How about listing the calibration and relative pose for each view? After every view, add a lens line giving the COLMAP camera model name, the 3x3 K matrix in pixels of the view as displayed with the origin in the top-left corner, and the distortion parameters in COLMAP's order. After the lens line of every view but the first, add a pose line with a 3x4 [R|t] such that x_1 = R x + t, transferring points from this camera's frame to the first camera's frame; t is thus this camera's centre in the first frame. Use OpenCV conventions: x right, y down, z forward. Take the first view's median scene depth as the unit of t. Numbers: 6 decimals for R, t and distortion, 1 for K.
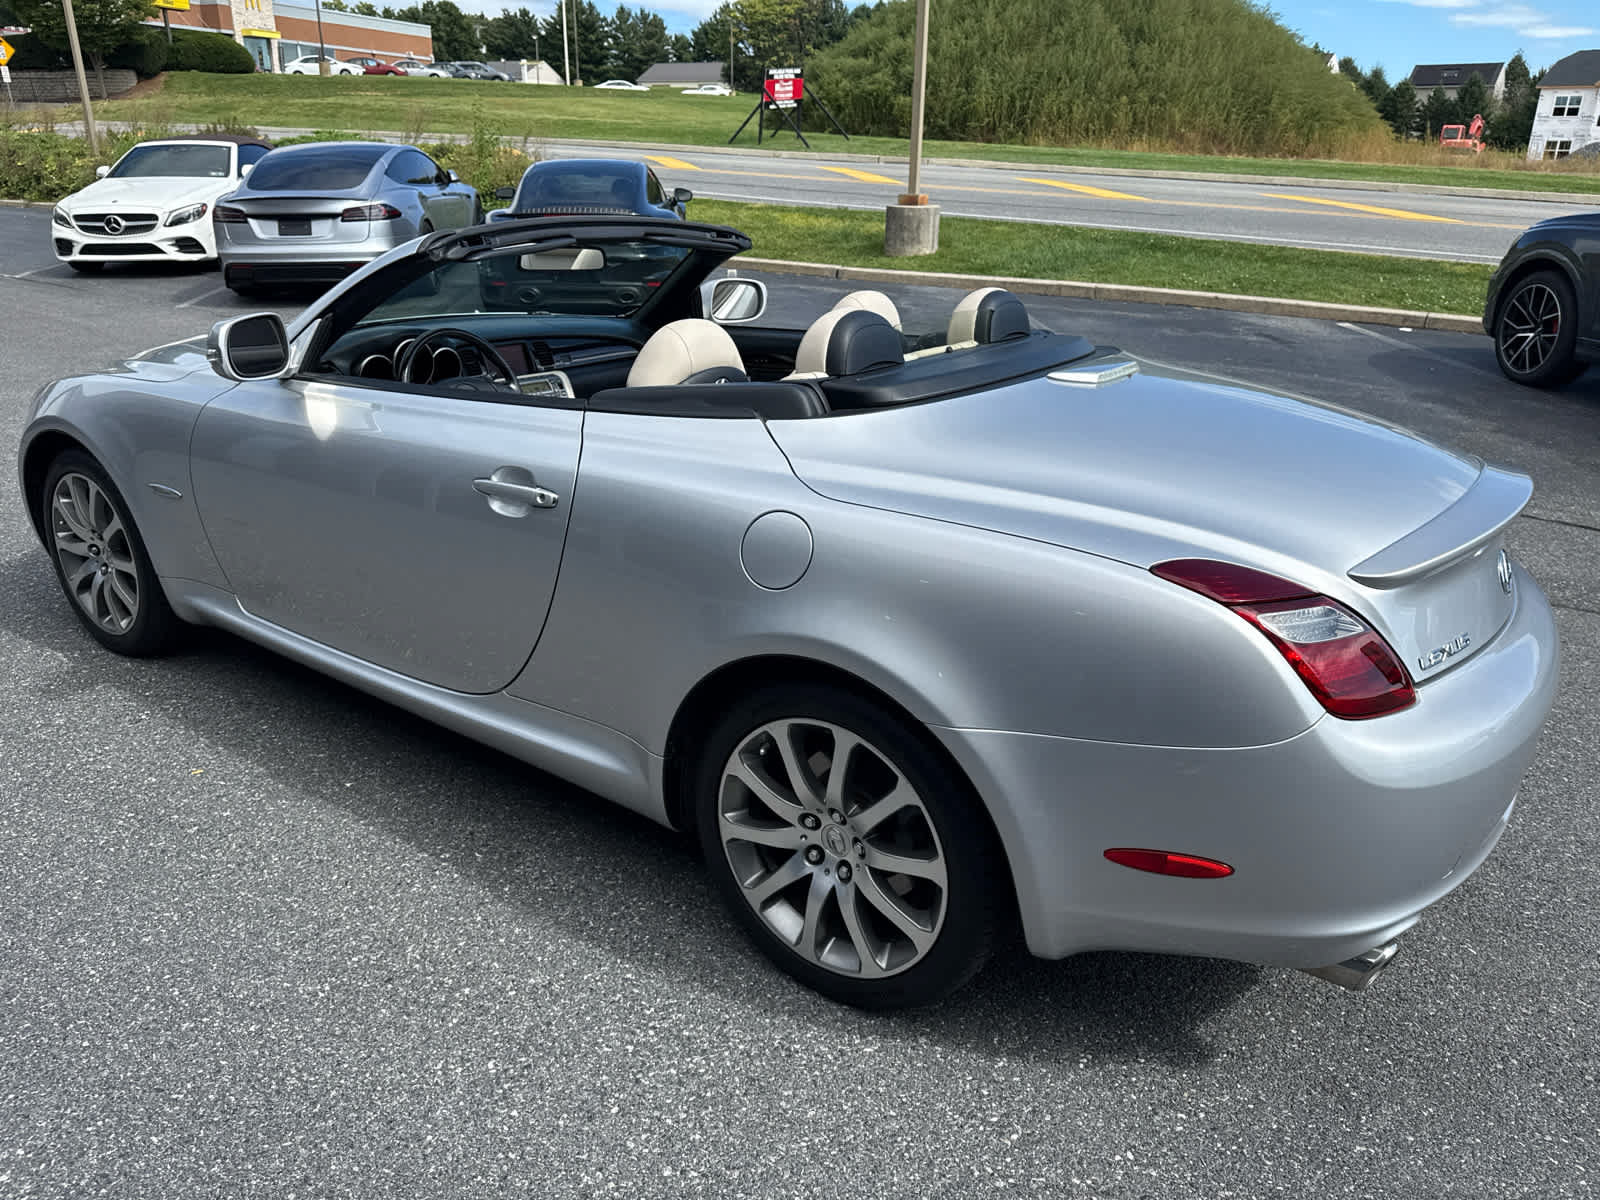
lens RADIAL K [[1128.1, 0, 803.1], [0, 1128.1, 593.4], [0, 0, 1]] dist [0.016999, -0.023716]
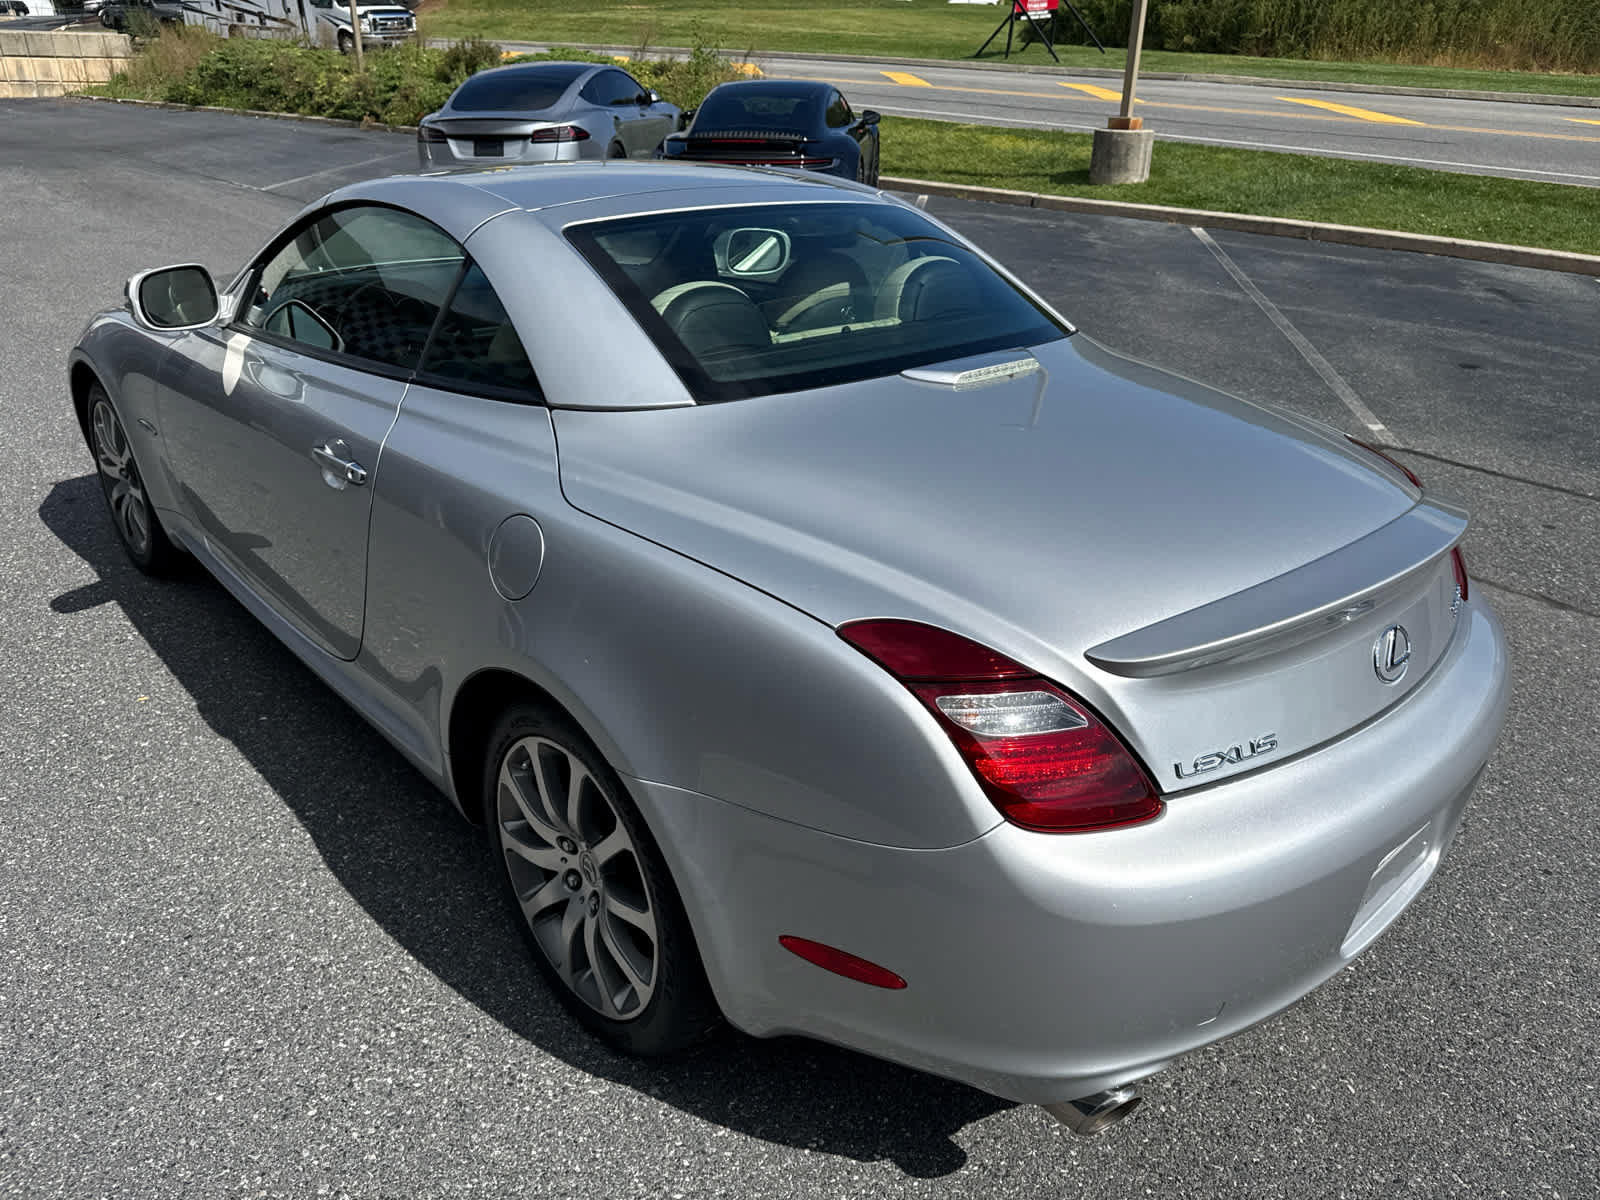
lens RADIAL K [[1128.1, 0, 803.1], [0, 1128.1, 593.4], [0, 0, 1]] dist [0.016999, -0.023716]
pose [[0.976502, 0.090235, -0.195710, 0.257742], [-0.077261, 0.994338, 0.072957, -0.063118], [0.201185, -0.056122, 0.977944, 0.092829]]
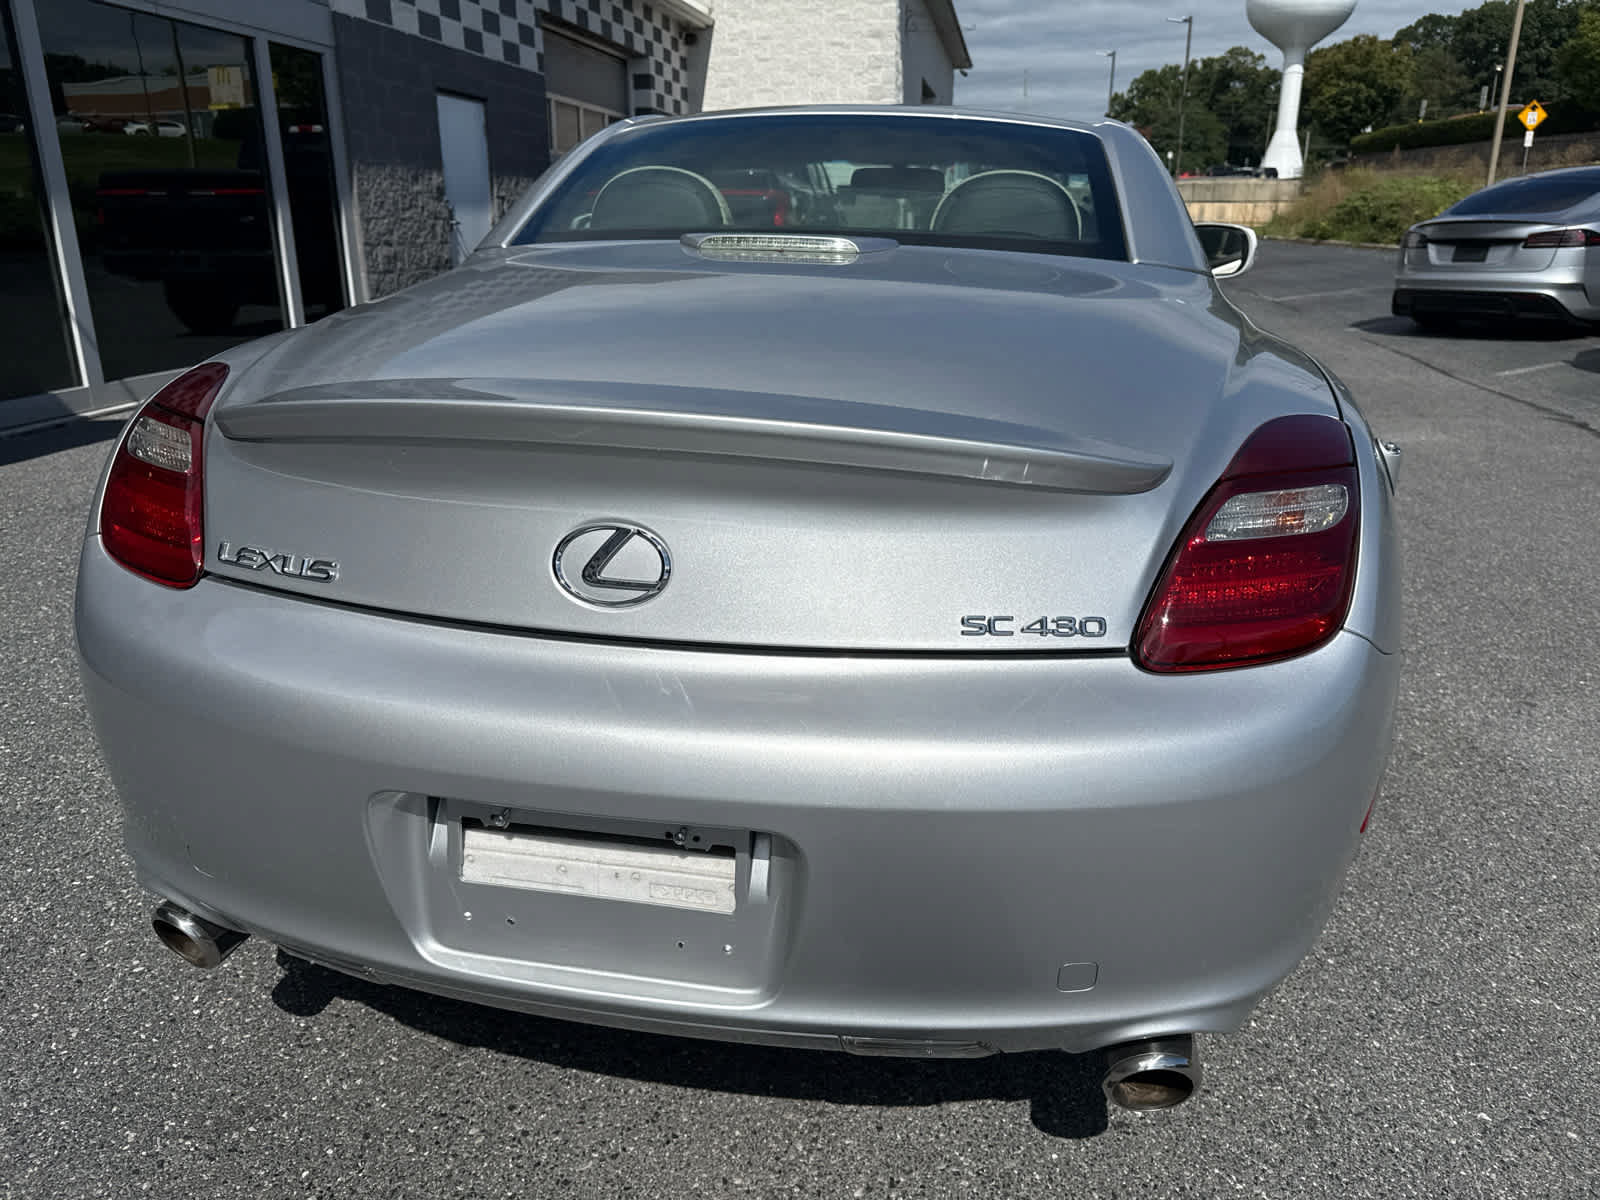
lens RADIAL K [[1130.0, 0, 798.6], [0, 1130.0, 599.5], [0, 0, 1]] dist [0.009415, -0.015235]
pose [[0.402835, 0.278314, -0.871932, 0.789100], [-0.321364, 0.935004, 0.149975, -0.079855], [0.857000, 0.219793, 0.466092, 0.592668]]
